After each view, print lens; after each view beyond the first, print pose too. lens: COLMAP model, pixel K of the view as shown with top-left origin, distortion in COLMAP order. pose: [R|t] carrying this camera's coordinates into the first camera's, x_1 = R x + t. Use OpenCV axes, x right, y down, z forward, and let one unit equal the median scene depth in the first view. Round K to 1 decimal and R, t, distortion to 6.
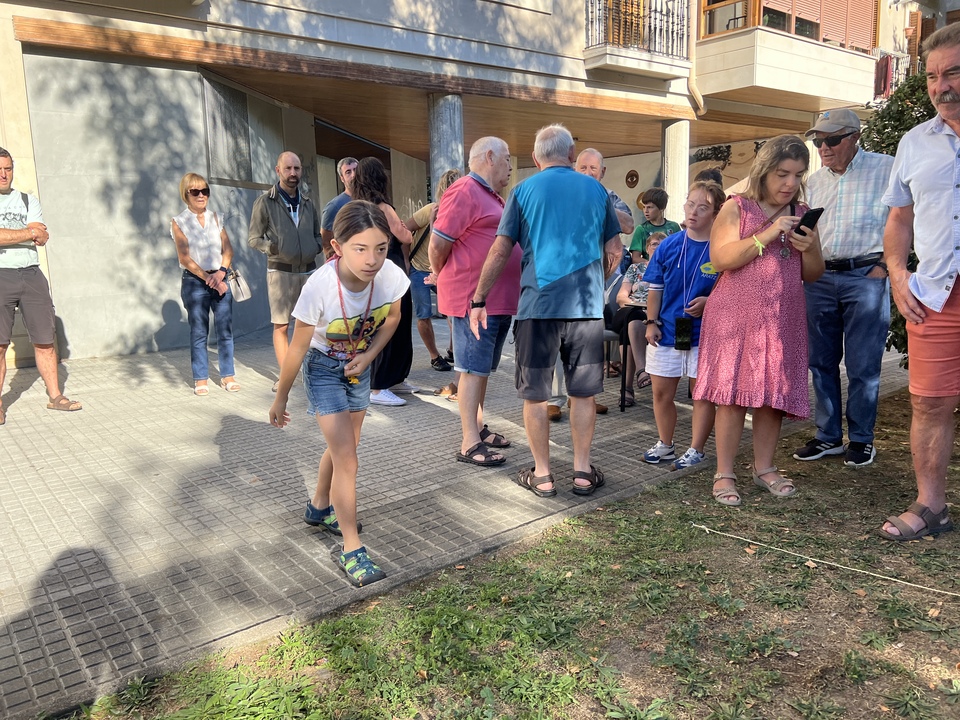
lens RADIAL K [[725.3, 0, 485.2], [0, 725.3, 353.1], [0, 0, 1]] dist [0.050531, -0.057863]
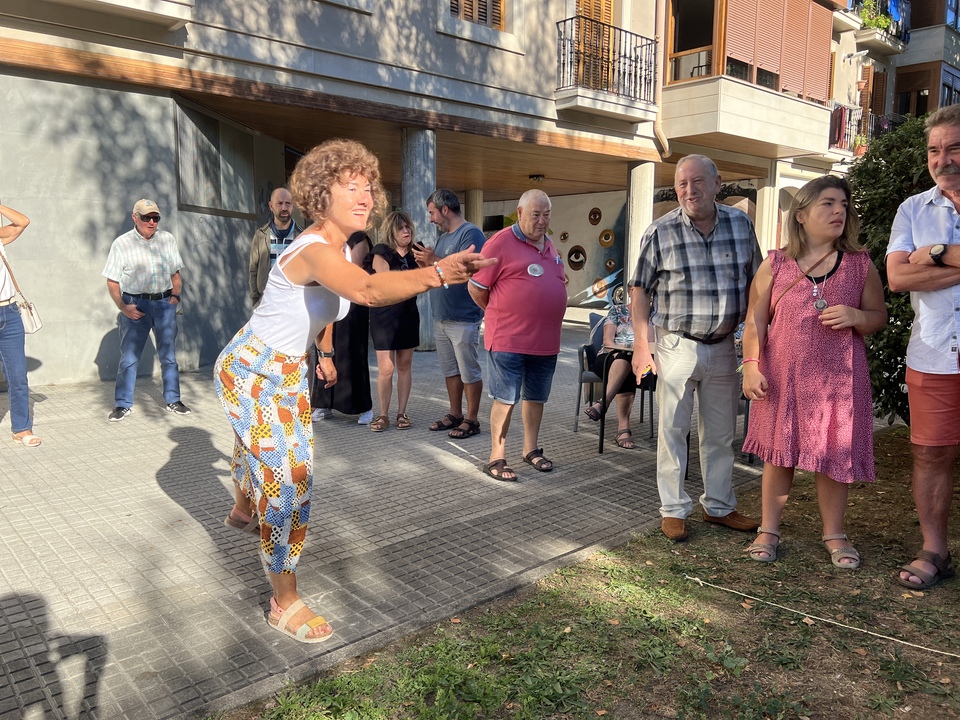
lens RADIAL K [[725.3, 0, 478.9], [0, 725.3, 357.9], [0, 0, 1]] dist [0.050531, -0.057863]
pose [[0.998324, 0.023934, 0.052686, -0.038223], [-0.022194, 0.999196, -0.033384, -0.015941], [-0.053443, 0.032158, 0.998053, 0.006137]]
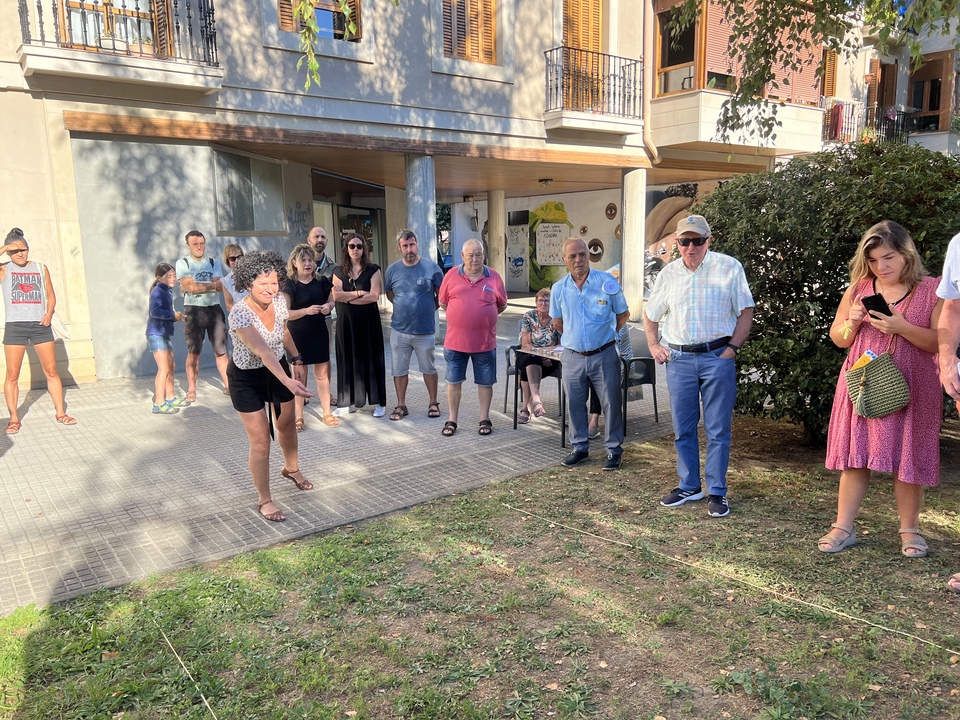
lens RADIAL K [[725.3, 0, 482.0], [0, 725.3, 365.4], [0, 0, 1]] dist [0.050531, -0.057863]
pose [[0.999501, 0.015253, -0.027654, 0.184295], [-0.015138, 0.999876, 0.004348, -0.047991], [0.027717, -0.003927, 0.999608, -0.381429]]
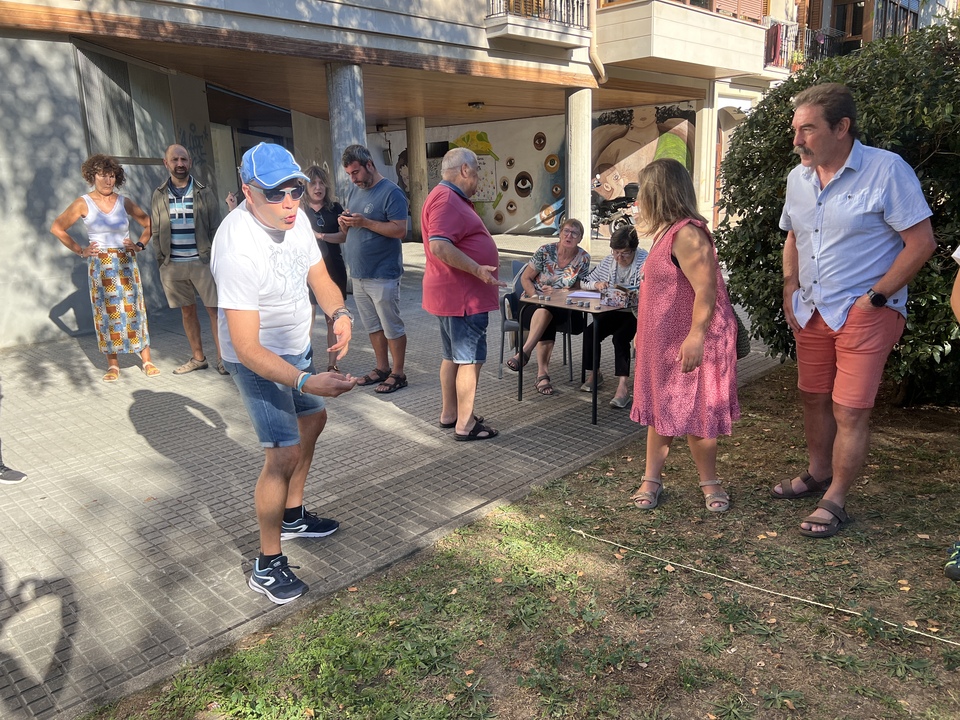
lens RADIAL K [[725.3, 0, 492.1], [0, 725.3, 346.6], [0, 0, 1]] dist [0.050531, -0.057863]
pose [[0.992397, -0.030101, 0.119342, 0.030417], [0.023176, 0.997989, 0.058998, -0.068566], [-0.120878, -0.055784, 0.991099, -0.029415]]
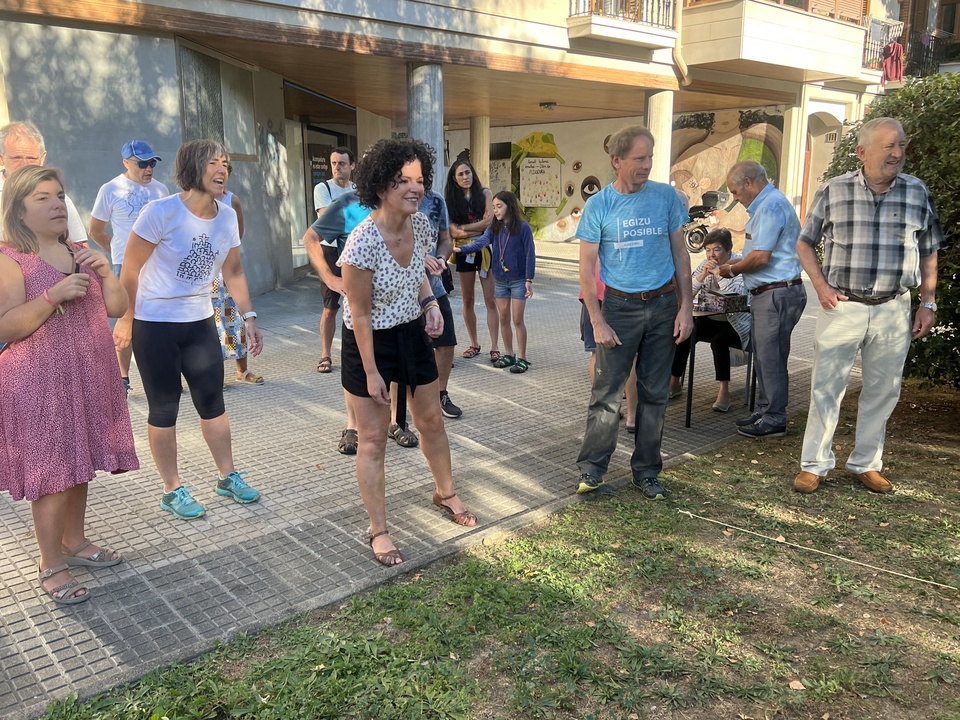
lens RADIAL K [[798.3, 0, 479.3], [0, 798.3, 352.5], [0, 0, 1]] dist [0.047242, -0.053305]
pose [[0.998675, 0.014003, 0.049519, -0.066977], [-0.016089, 0.998989, 0.041970, -0.043850], [-0.048881, -0.042711, 0.997891, -0.166878]]
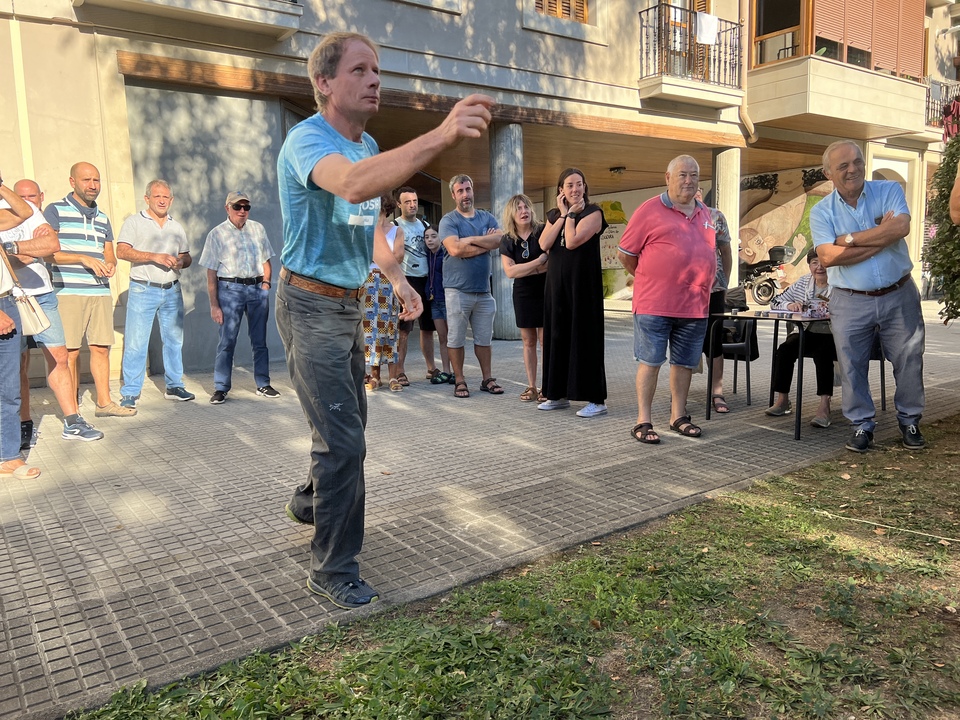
lens RADIAL K [[725.3, 0, 478.5], [0, 725.3, 360.4], [0, 0, 1]] dist [0.050531, -0.057863]
pose [[0.998862, 0.005457, -0.047370, -0.094789], [-0.007181, 0.999315, -0.036312, 0.041146], [0.047140, 0.036610, 0.998217, -0.044461]]
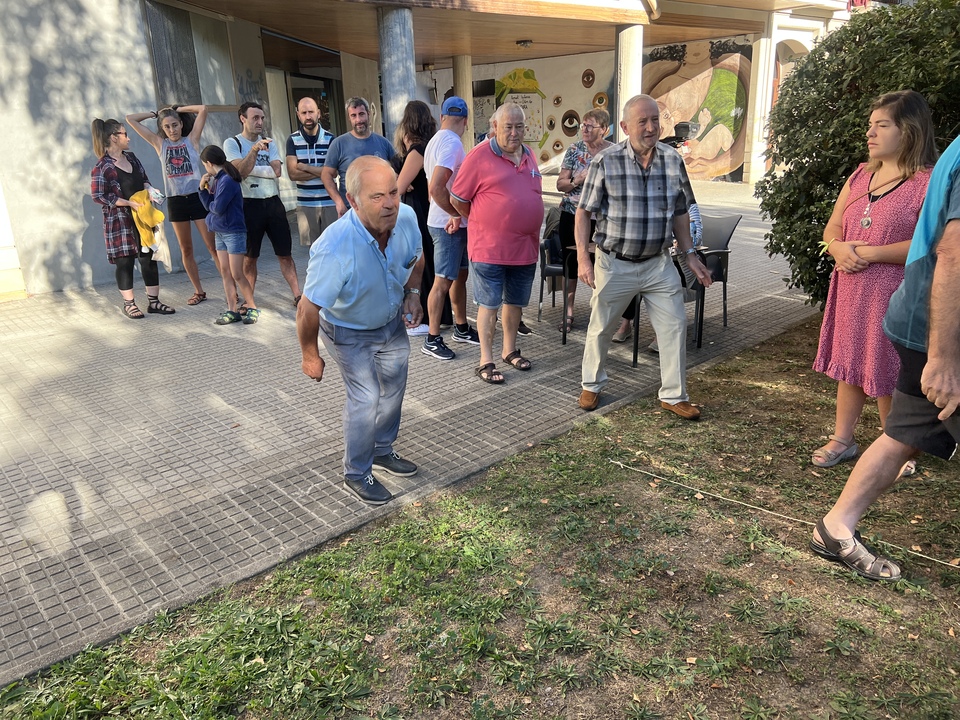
lens RADIAL K [[725.3, 0, 480.1], [0, 725.3, 348.6], [0, 0, 1]] dist [0.050531, -0.057863]
pose [[0.998763, -0.023855, 0.043625, 0.014202], [0.017470, 0.989815, 0.141284, -0.080362], [-0.046551, -0.140347, 0.989007, -0.099152]]
